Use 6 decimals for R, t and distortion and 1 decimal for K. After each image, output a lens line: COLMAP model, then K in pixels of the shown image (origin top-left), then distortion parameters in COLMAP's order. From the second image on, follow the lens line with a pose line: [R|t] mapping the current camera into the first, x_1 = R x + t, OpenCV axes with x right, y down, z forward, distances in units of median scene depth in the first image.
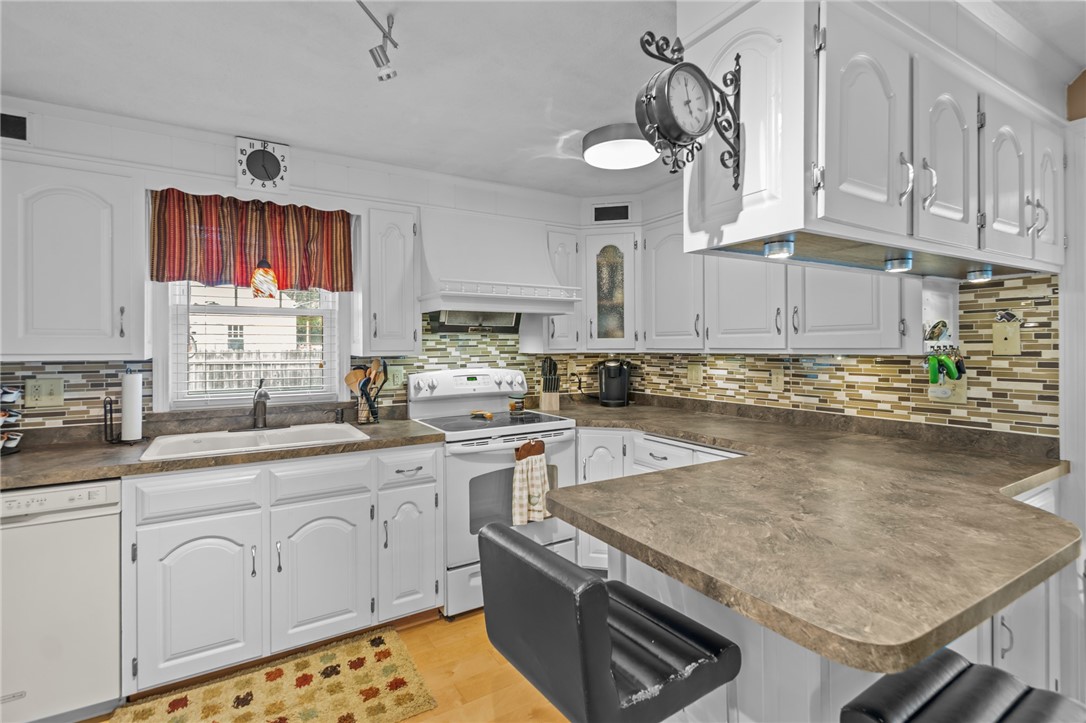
lens RADIAL K [[506.3, 0, 542.3], [0, 506.3, 346.2], [0, 0, 1]] dist [0.007628, -0.002048]
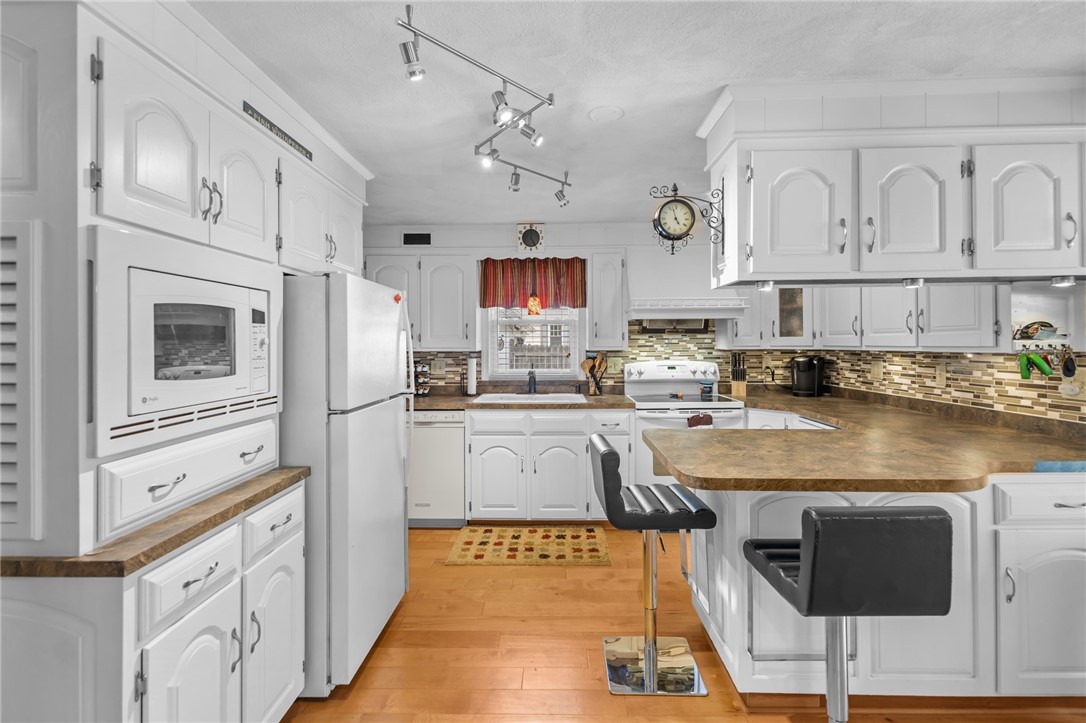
lens RADIAL K [[506.3, 0, 546.0], [0, 506.3, 341.0], [0, 0, 1]] dist [0.007628, -0.002048]
pose [[0.840571, -0.002270, -0.541697, 0.343914], [0.001725, 0.999997, -0.001513, -0.005901], [0.541699, 0.000338, 0.840572, -0.332835]]
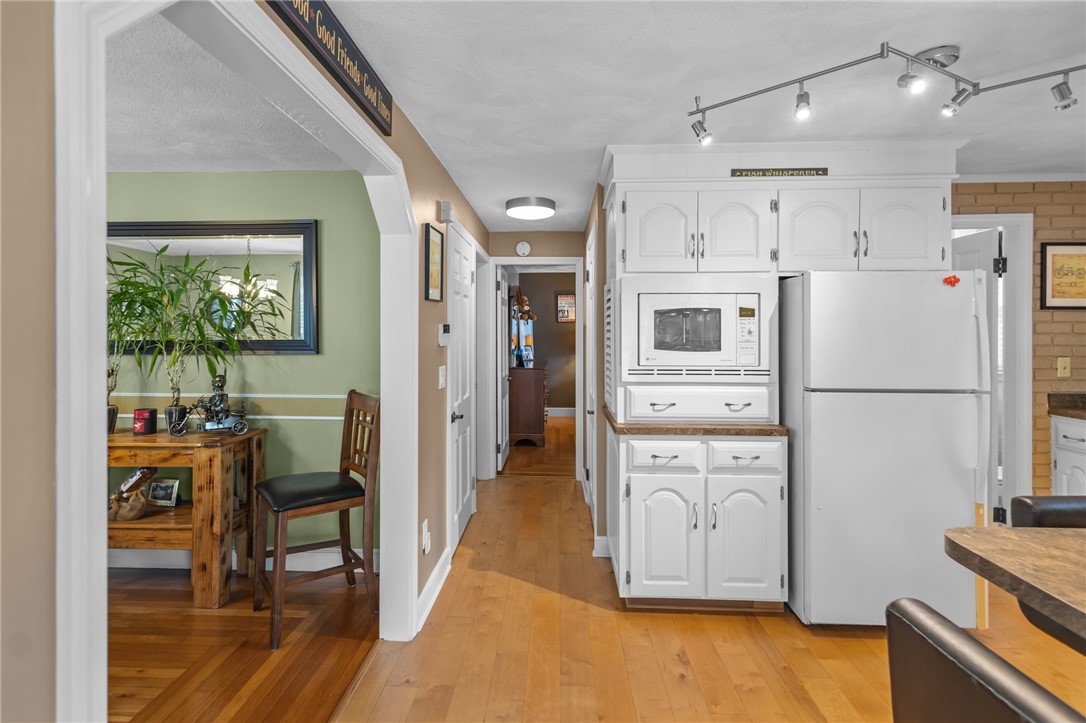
lens RADIAL K [[506.3, 0, 530.3], [0, 506.3, 331.0], [0, 0, 1]] dist [0.007628, -0.002048]
pose [[-0.557563, 0.003090, -0.830129, 0.669939], [-0.000503, 0.999992, 0.004060, -0.008033], [0.830135, 0.002681, -0.557556, 0.190676]]
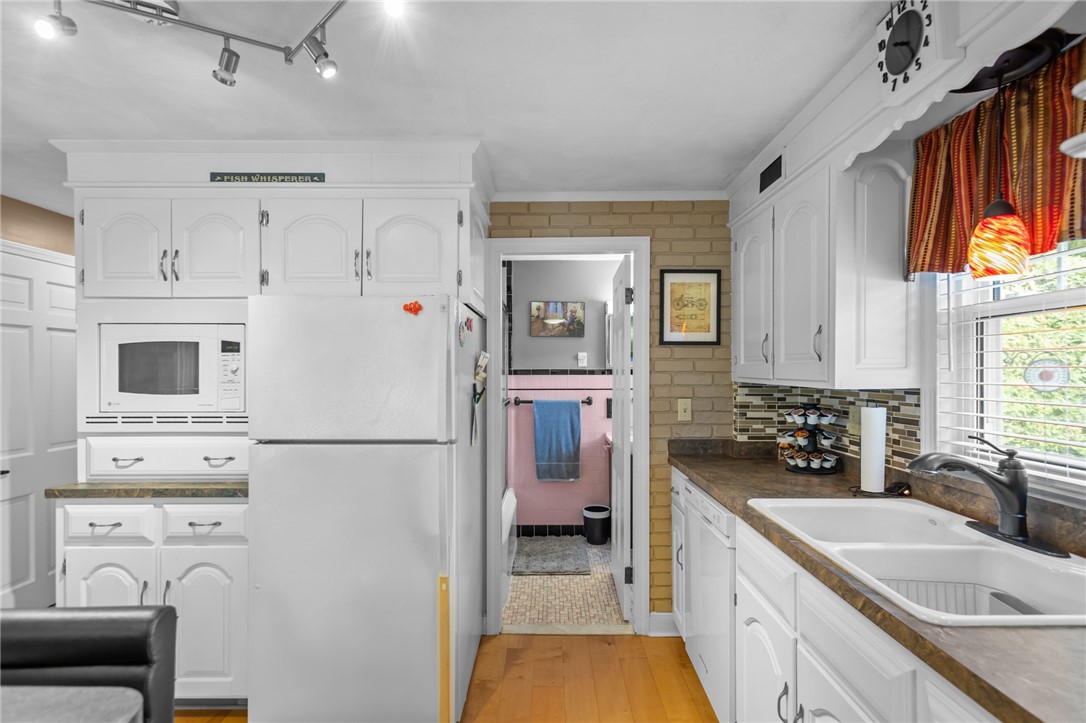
lens RADIAL K [[506.3, 0, 537.6], [0, 506.3, 372.5], [0, 0, 1]] dist [0.007628, -0.002048]
pose [[-0.517271, 0.005835, -0.855802, 0.105879], [0.001368, 0.999981, 0.005991, -0.003839], [0.855820, 0.001928, -0.517269, 0.783778]]
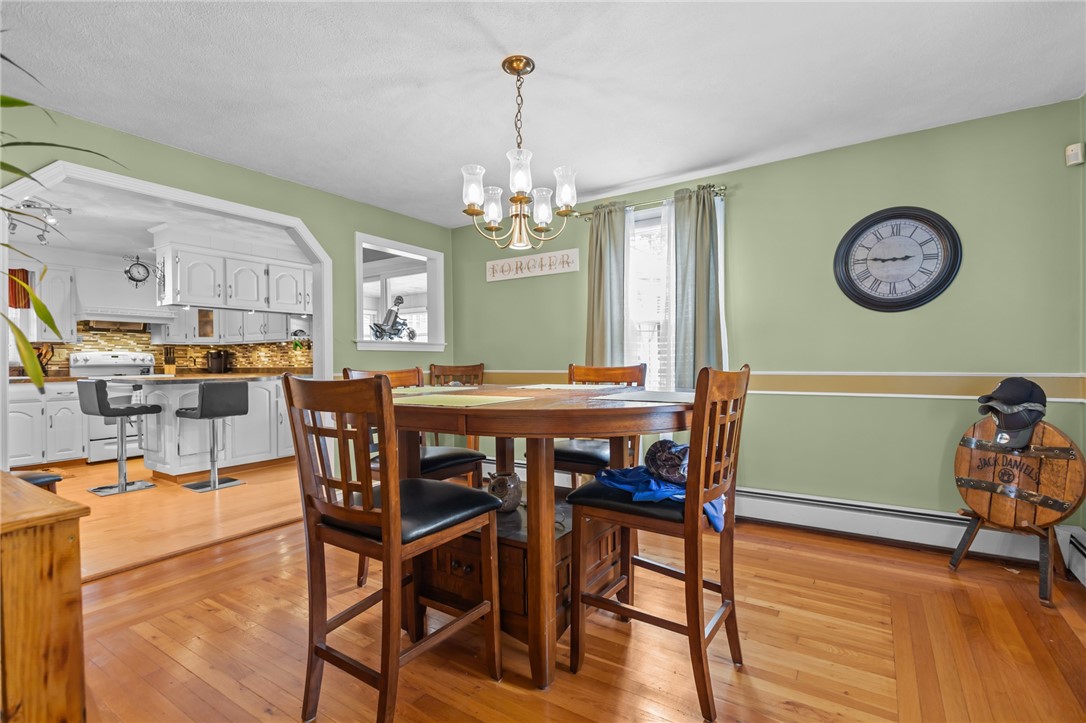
lens RADIAL K [[506.3, 0, 546.6], [0, 506.3, 365.5], [0, 0, 1]] dist [0.007628, -0.002048]
pose [[0.905546, -0.003767, 0.424232, 0.583543], [0.001546, 0.999983, 0.005580, 0.100863], [-0.424246, -0.004397, 0.905536, -1.587611]]
